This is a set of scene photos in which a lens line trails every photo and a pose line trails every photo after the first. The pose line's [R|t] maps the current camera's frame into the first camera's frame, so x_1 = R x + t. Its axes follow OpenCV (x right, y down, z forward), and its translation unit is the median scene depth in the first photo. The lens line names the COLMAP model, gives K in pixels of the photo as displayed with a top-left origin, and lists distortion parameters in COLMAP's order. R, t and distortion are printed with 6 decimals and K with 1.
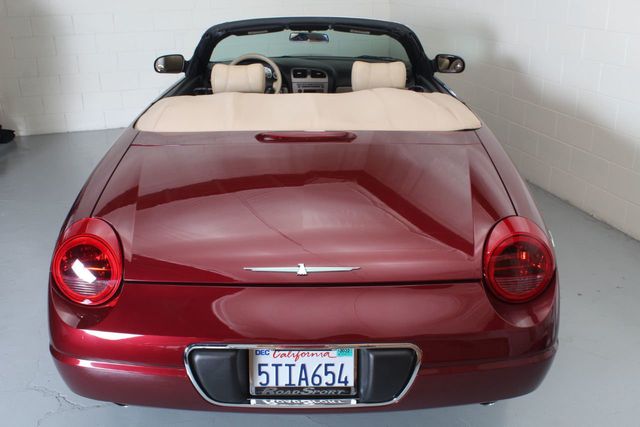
lens RADIAL K [[678.6, 0, 332.5], [0, 678.6, 230.0], [0, 0, 1]] dist [-0.172203, 0.010175]
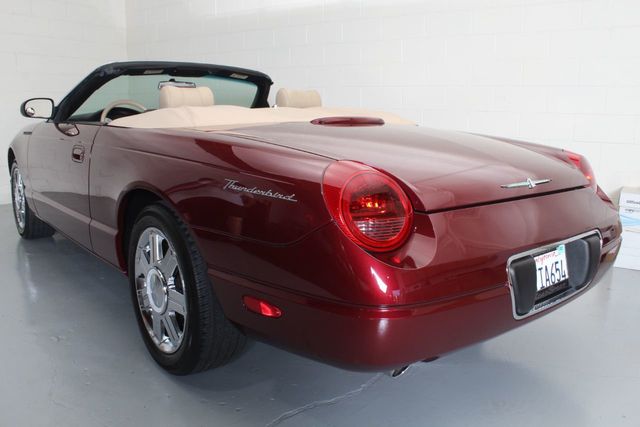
lens RADIAL K [[536.5, 0, 320.0], [0, 536.5, 213.5], [0, 0, 1]] dist [-0.109189, 0.002902]
pose [[0.766871, -0.105184, 0.633123, -0.881133], [0.225936, 0.967576, -0.112917, 0.127054], [-0.600717, 0.229638, 0.765771, 0.529237]]
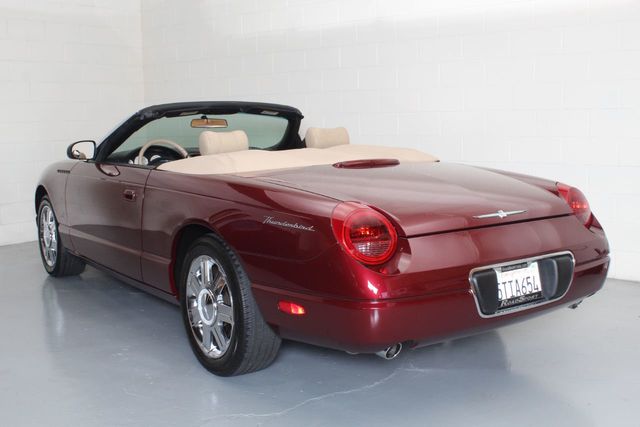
lens RADIAL K [[746.6, 0, 320.0], [0, 746.6, 213.5], [0, 0, 1]] dist [-0.009625, -0.002591]
pose [[0.814022, -0.084727, 0.574621, -1.267324], [0.230586, 0.955145, -0.185819, 0.261912], [-0.533103, 0.283760, 0.797046, -0.073186]]
